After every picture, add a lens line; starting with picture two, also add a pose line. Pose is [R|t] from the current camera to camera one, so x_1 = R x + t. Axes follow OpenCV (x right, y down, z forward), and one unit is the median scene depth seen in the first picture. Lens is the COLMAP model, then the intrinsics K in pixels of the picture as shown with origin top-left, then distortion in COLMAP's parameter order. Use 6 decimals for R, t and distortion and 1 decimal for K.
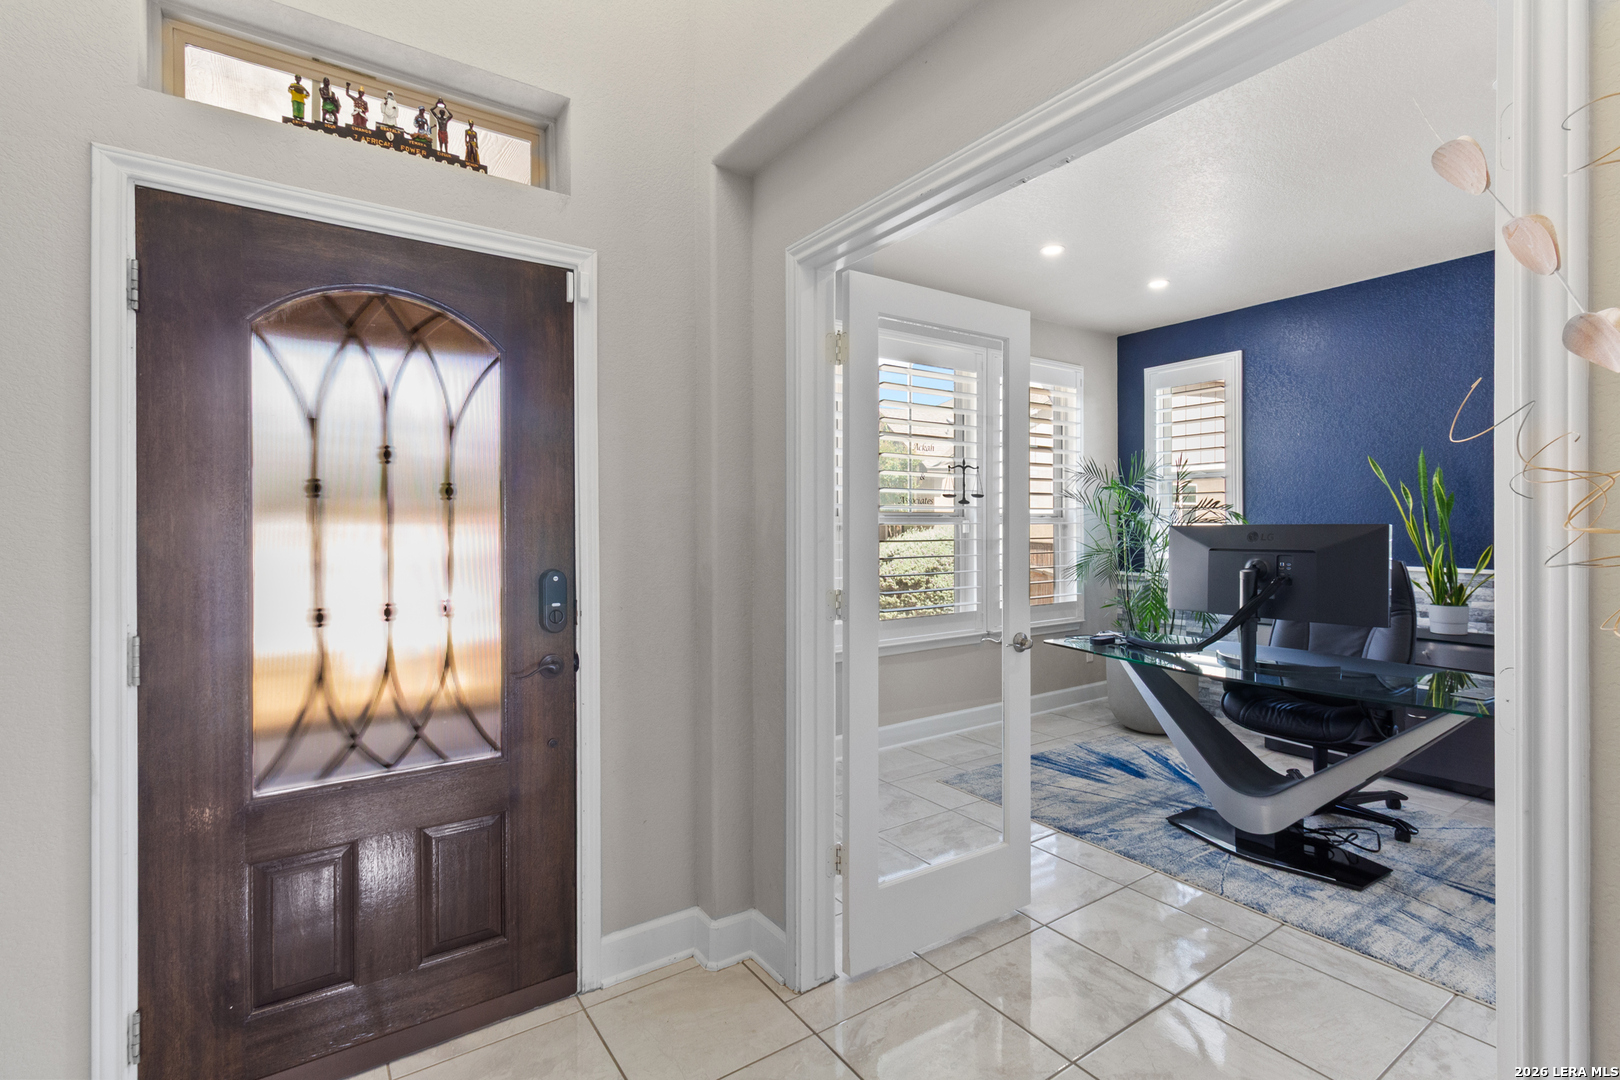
lens RADIAL K [[758.0, 0, 817.7], [0, 758.0, 531.6], [0, 0, 1]] dist [0.005455, 0.001248]
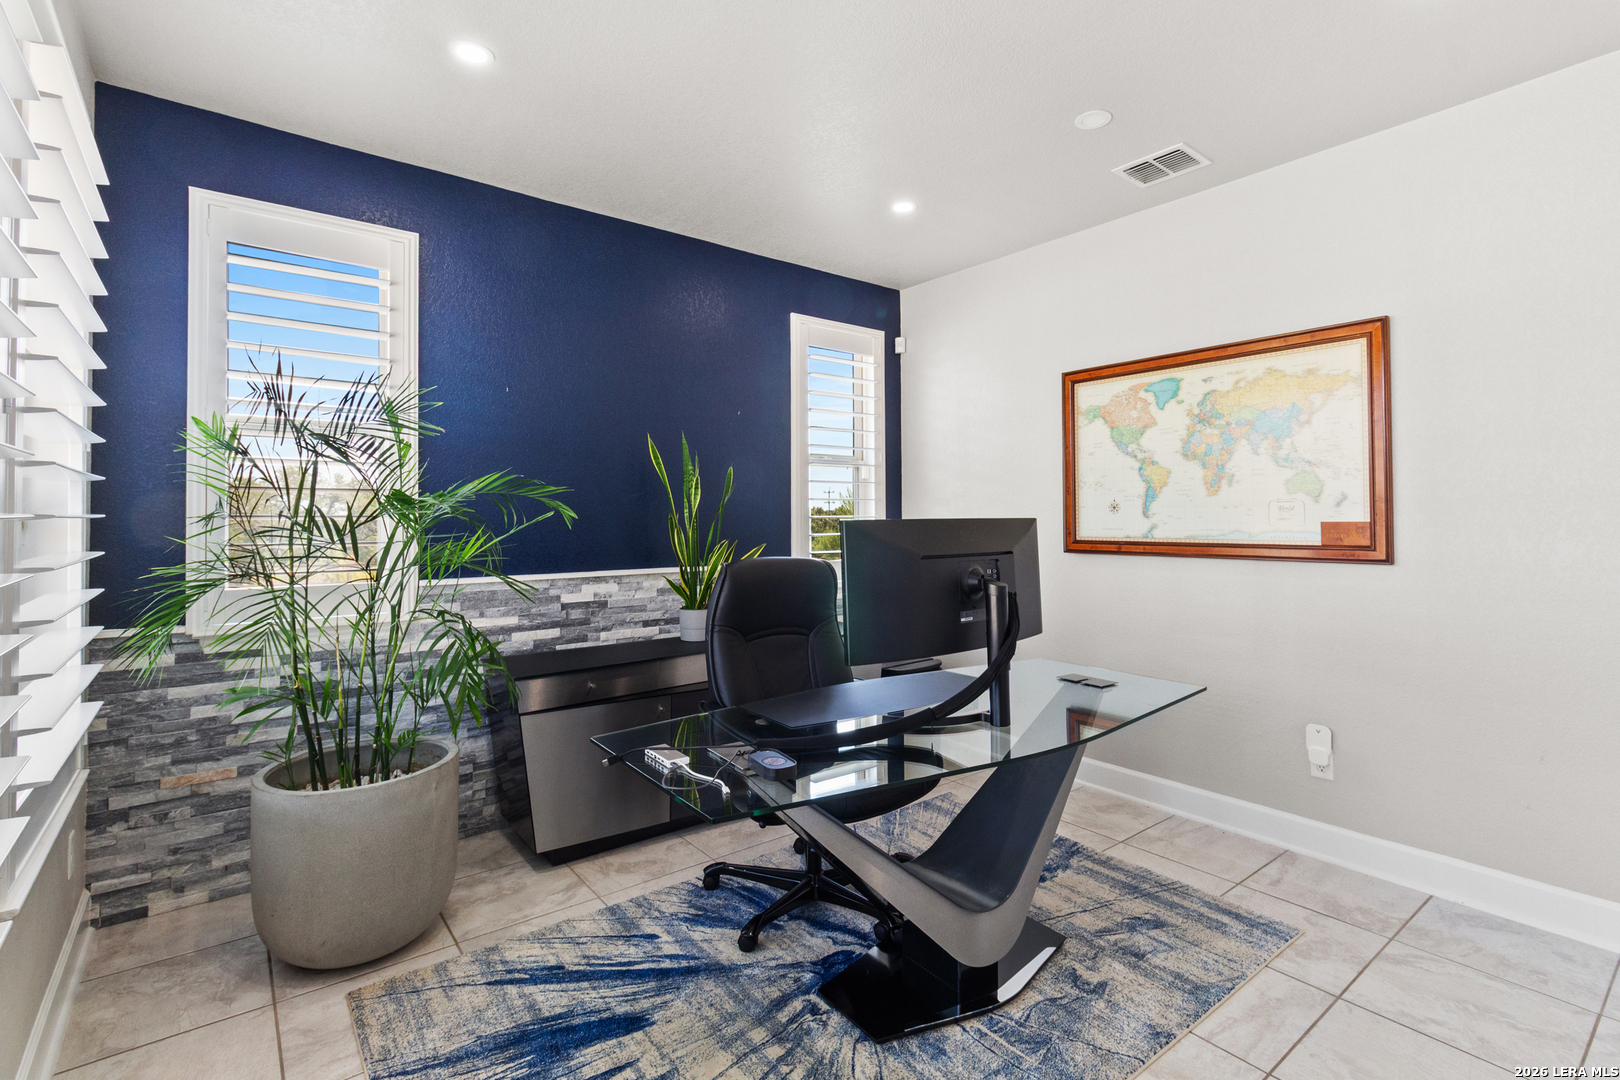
lens RADIAL K [[758.0, 0, 814.7], [0, 758.0, 528.9], [0, 0, 1]] dist [0.005455, 0.001248]
pose [[-0.080905, -0.003850, 0.996714, -0.091922], [0.015179, 0.999872, 0.005095, -0.006029], [-0.996606, 0.015542, -0.080836, 0.998746]]
